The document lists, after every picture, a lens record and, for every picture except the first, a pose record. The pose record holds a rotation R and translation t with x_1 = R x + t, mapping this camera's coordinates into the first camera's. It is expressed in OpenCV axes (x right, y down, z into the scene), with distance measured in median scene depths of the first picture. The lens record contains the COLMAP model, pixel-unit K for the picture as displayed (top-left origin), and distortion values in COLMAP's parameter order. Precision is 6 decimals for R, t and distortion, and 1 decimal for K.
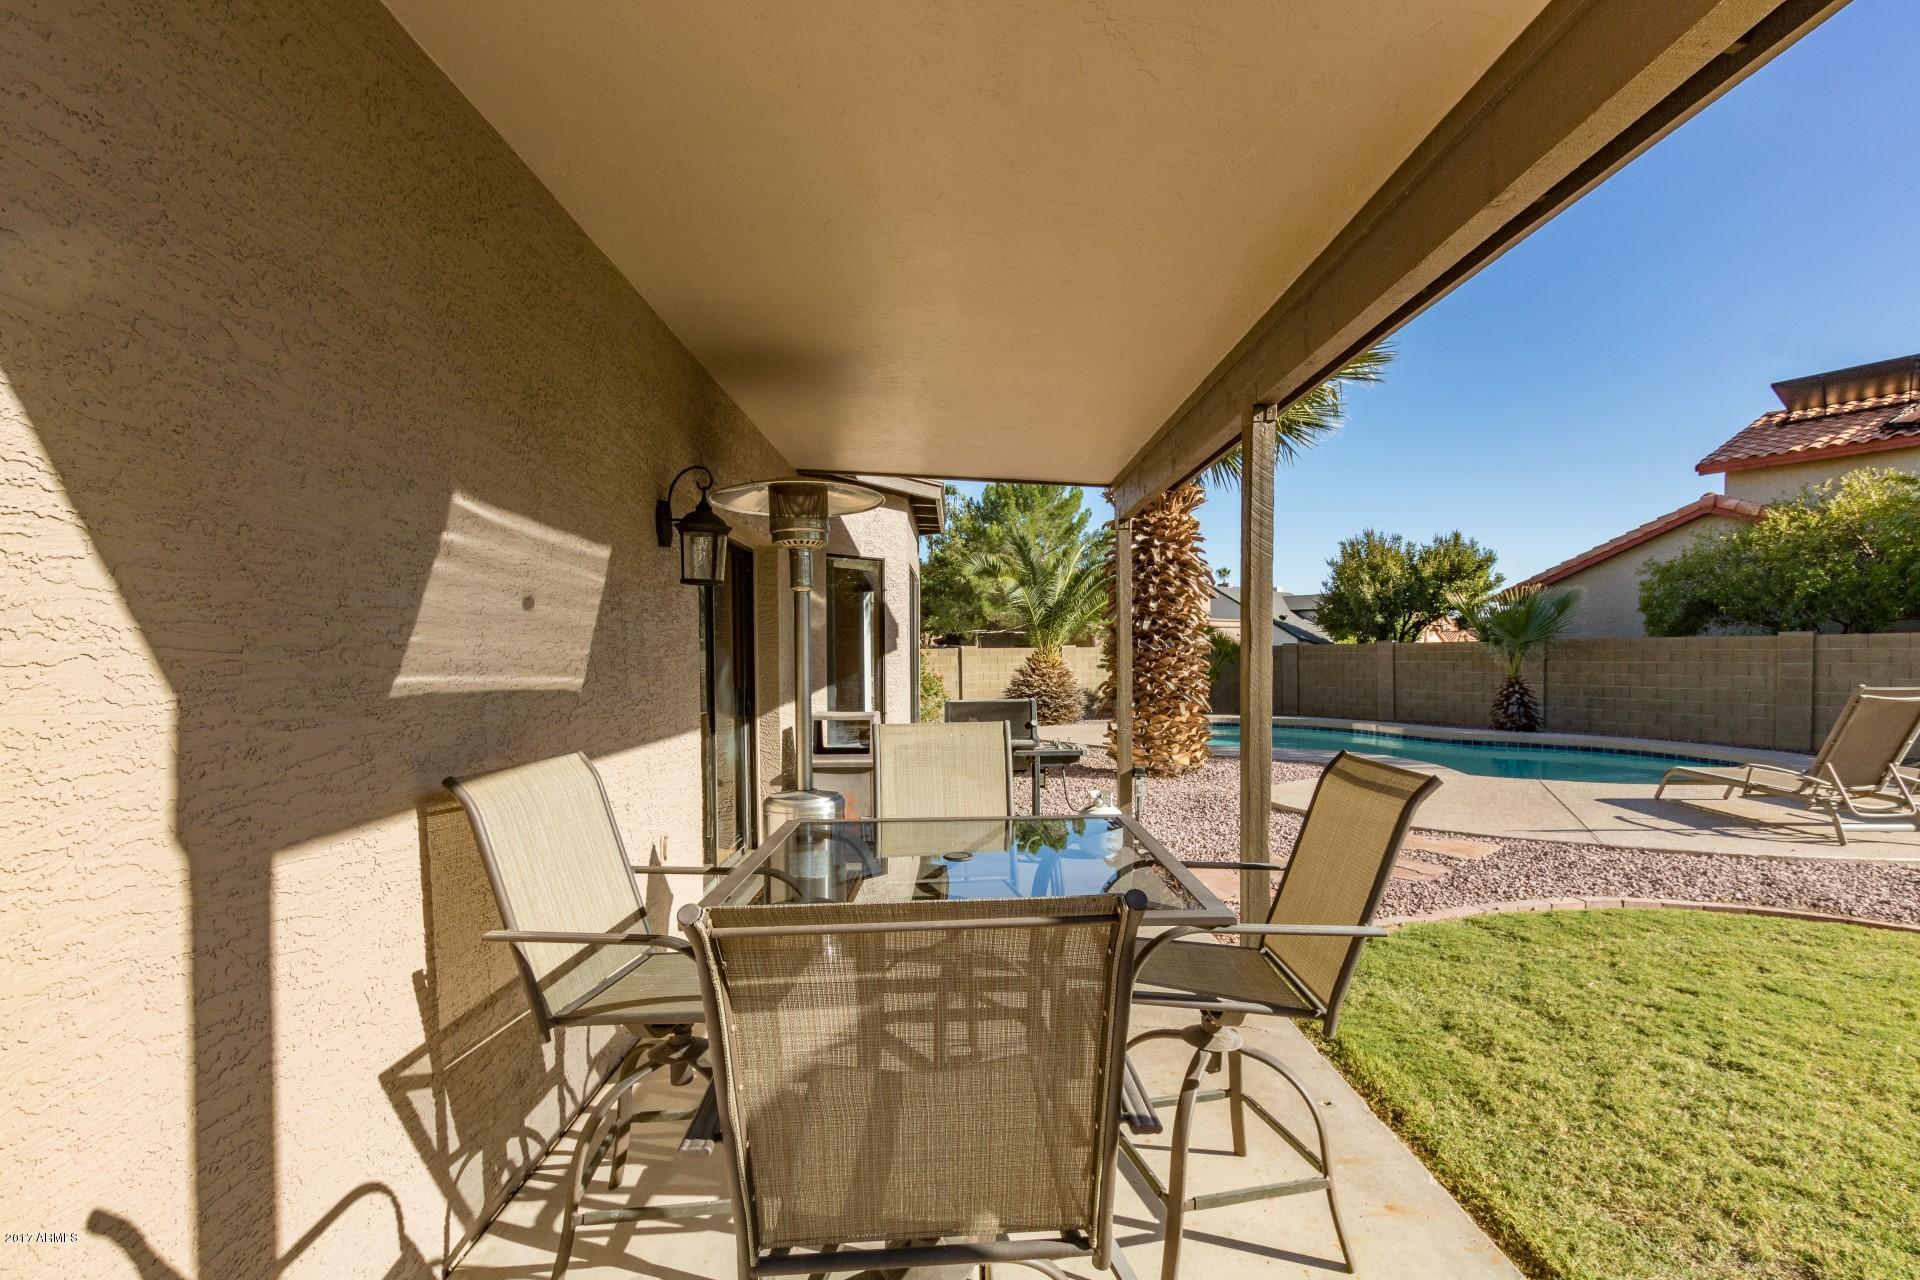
lens RADIAL K [[874.2, 0, 980.1], [0, 874.2, 678.6], [0, 0, 1]] dist [0.001215, -0.000462]
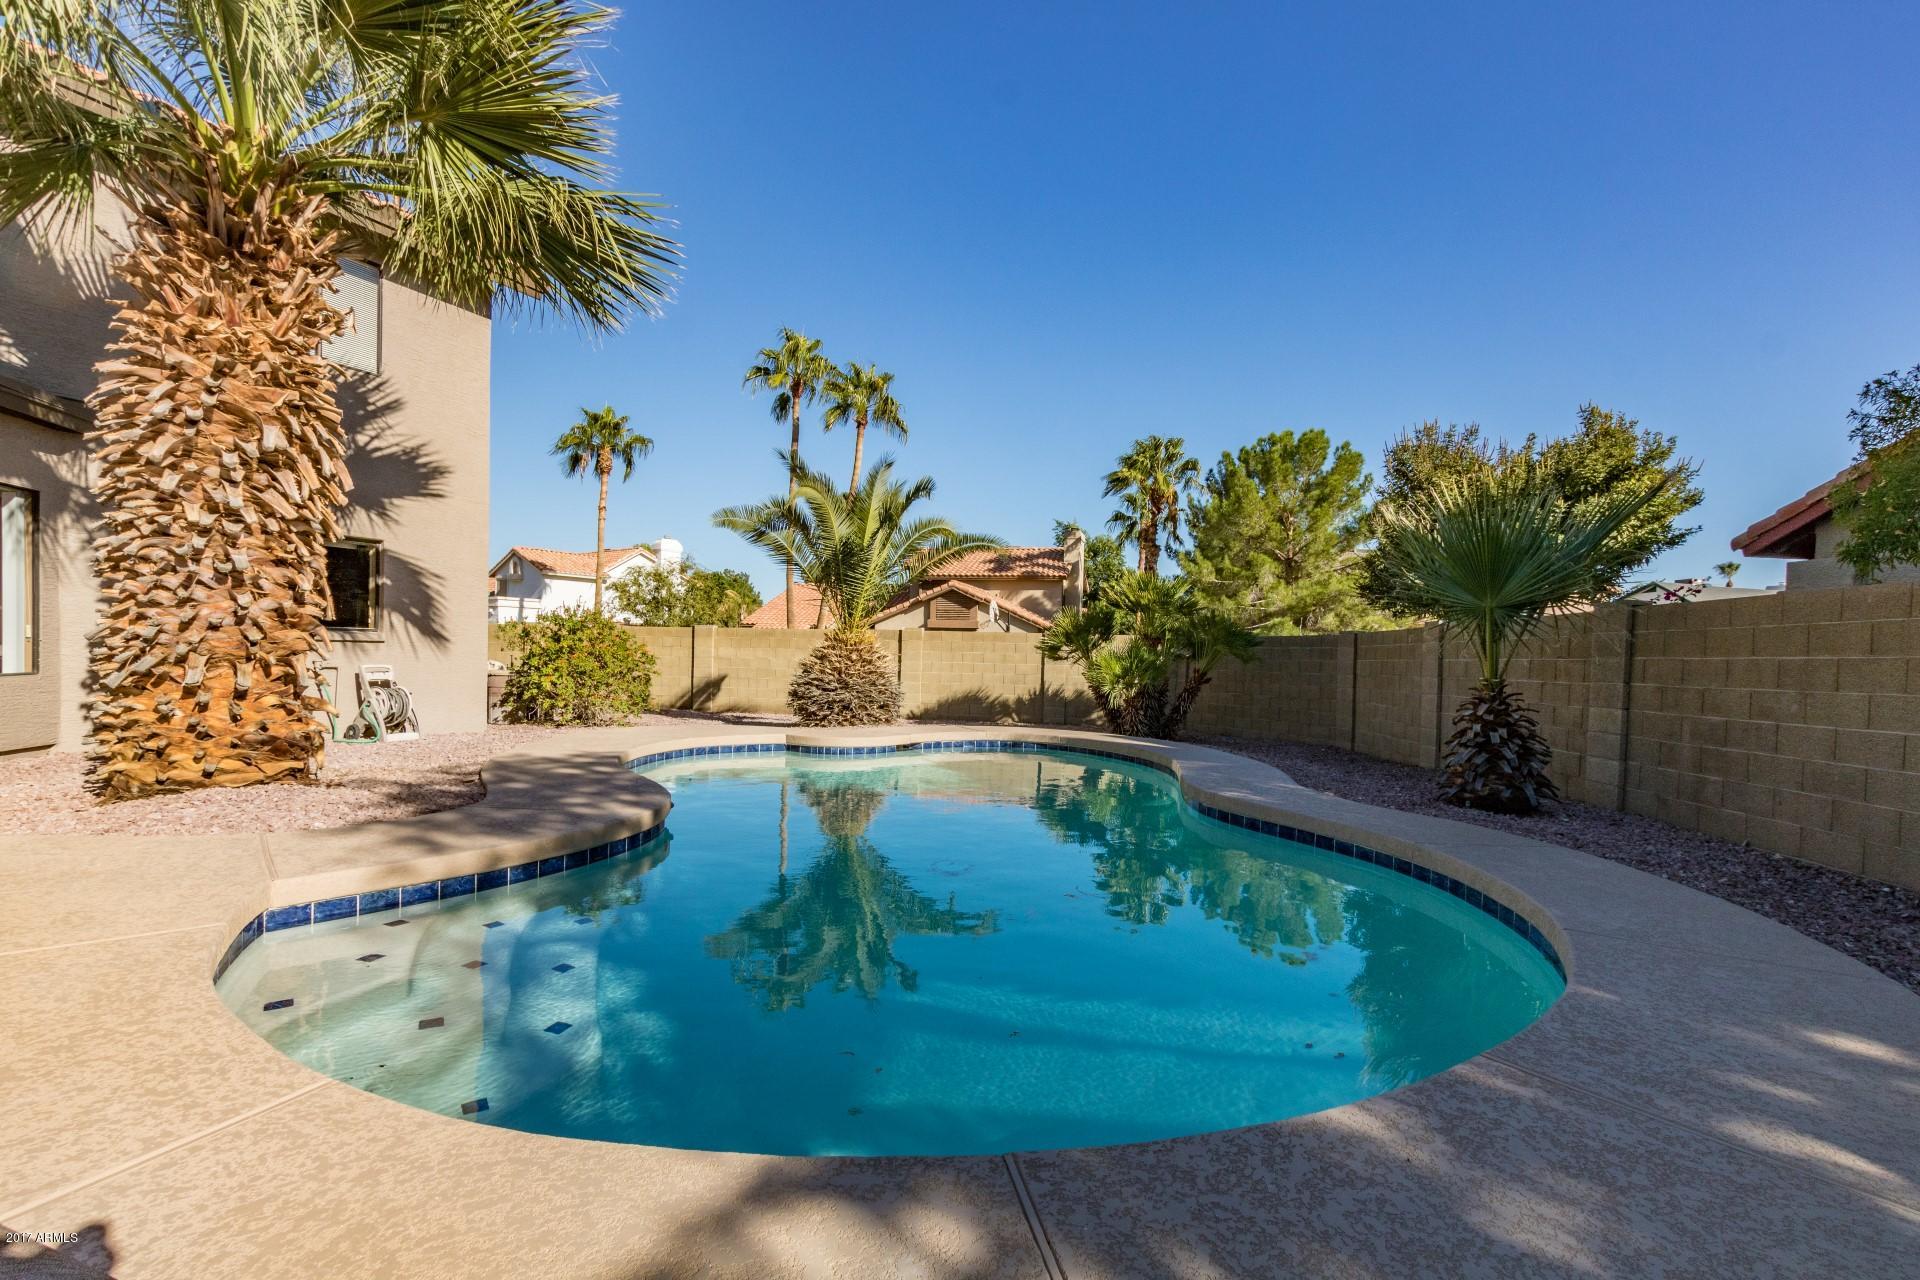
lens RADIAL K [[871.0, 0, 981.7], [0, 871.0, 678.8], [0, 0, 1]] dist [0.001980, -0.000387]
pose [[0.882879, 0.042792, -0.467648, 0.642478], [-0.047361, 0.998876, 0.001989, 0.006295], [0.467207, 0.020392, 0.883913, 0.531784]]
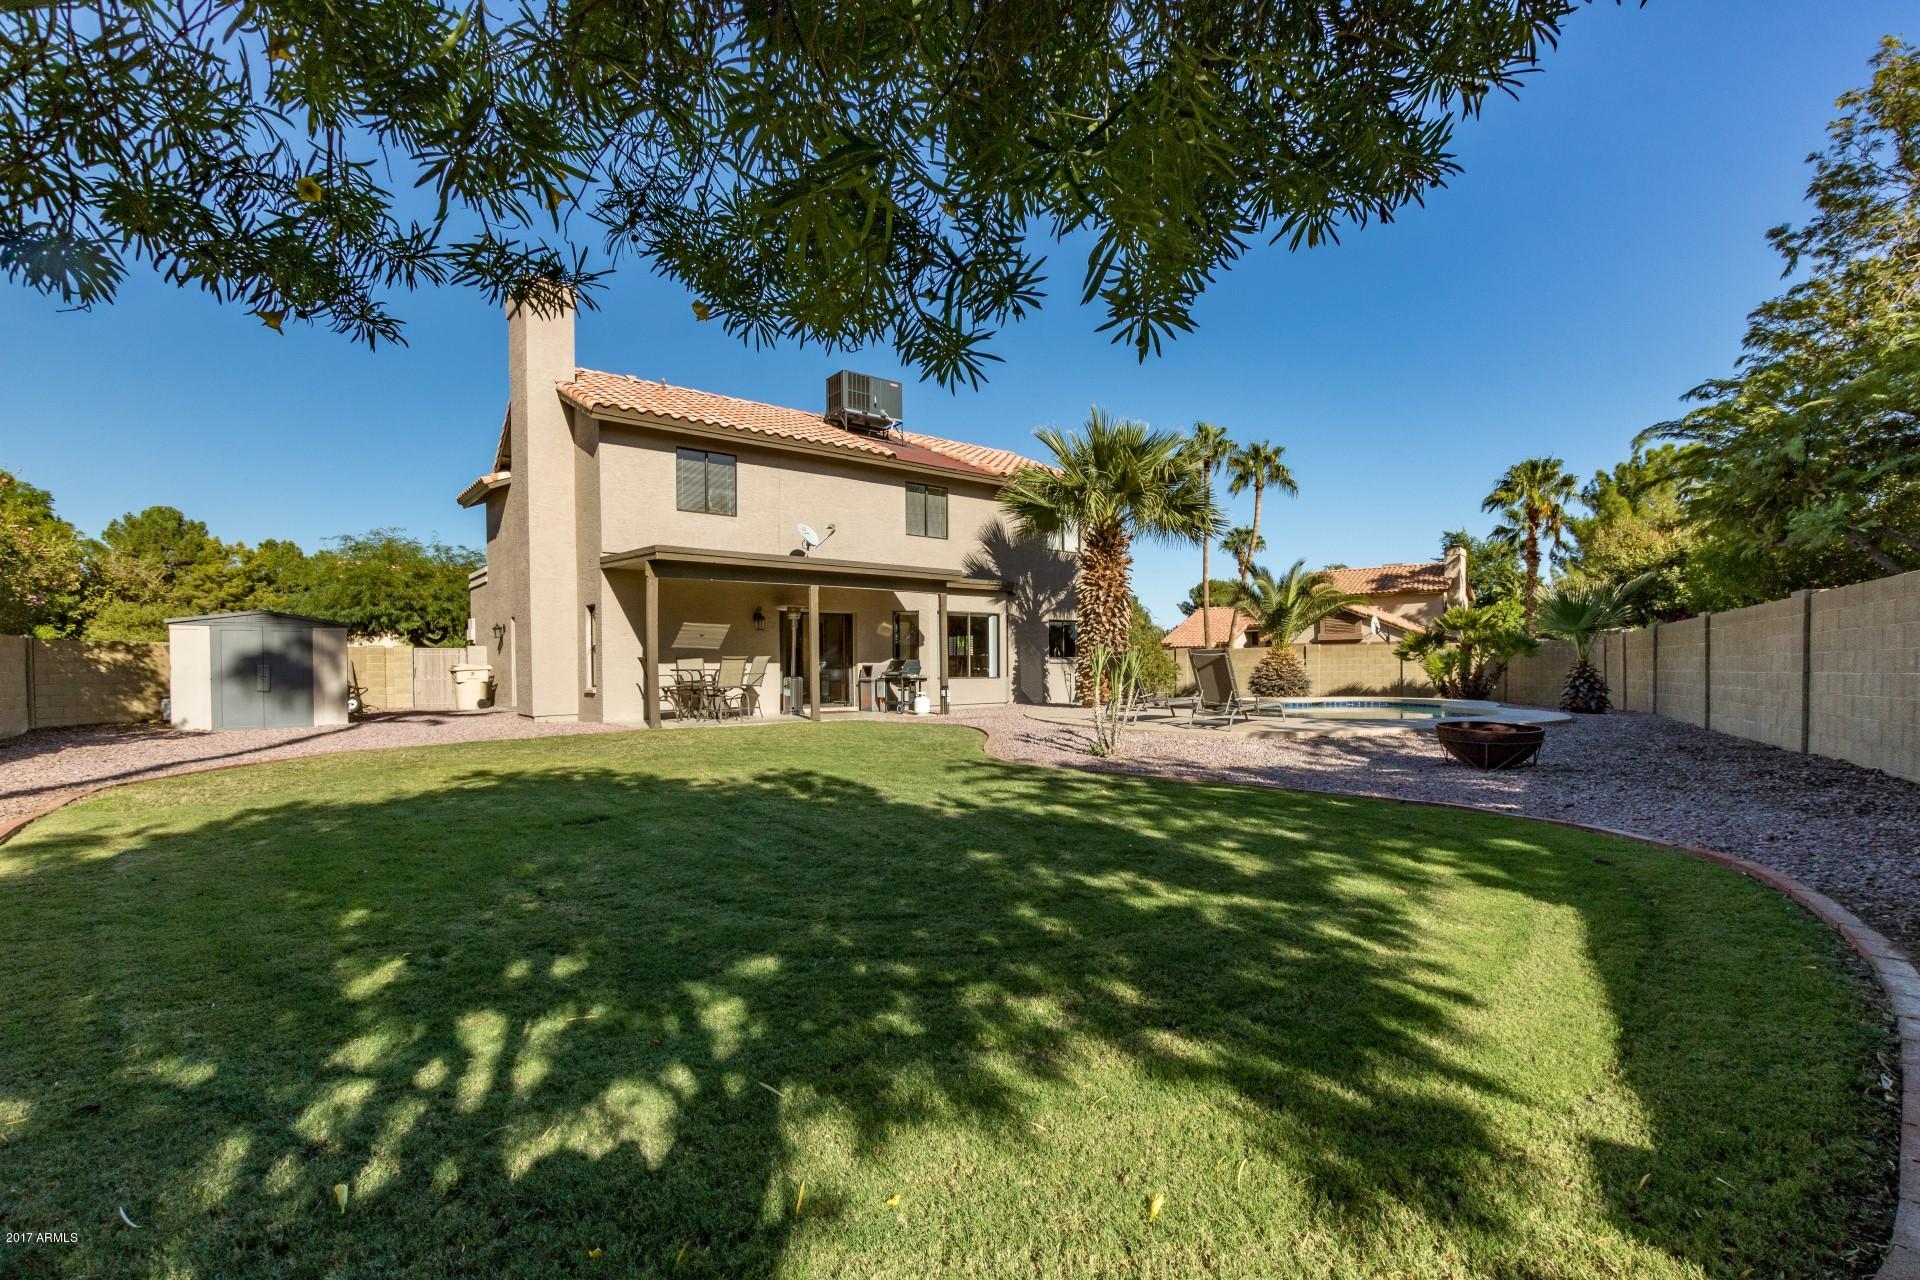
lens RADIAL K [[874.2, 0, 980.1], [0, 874.2, 678.6], [0, 0, 1]] dist [0.001215, -0.000462]
pose [[0.610730, 0.010543, -0.791768, 1.101124], [-0.019221, 0.999814, -0.001513, 0.036784], [0.791605, 0.016143, 0.610819, -0.256359]]
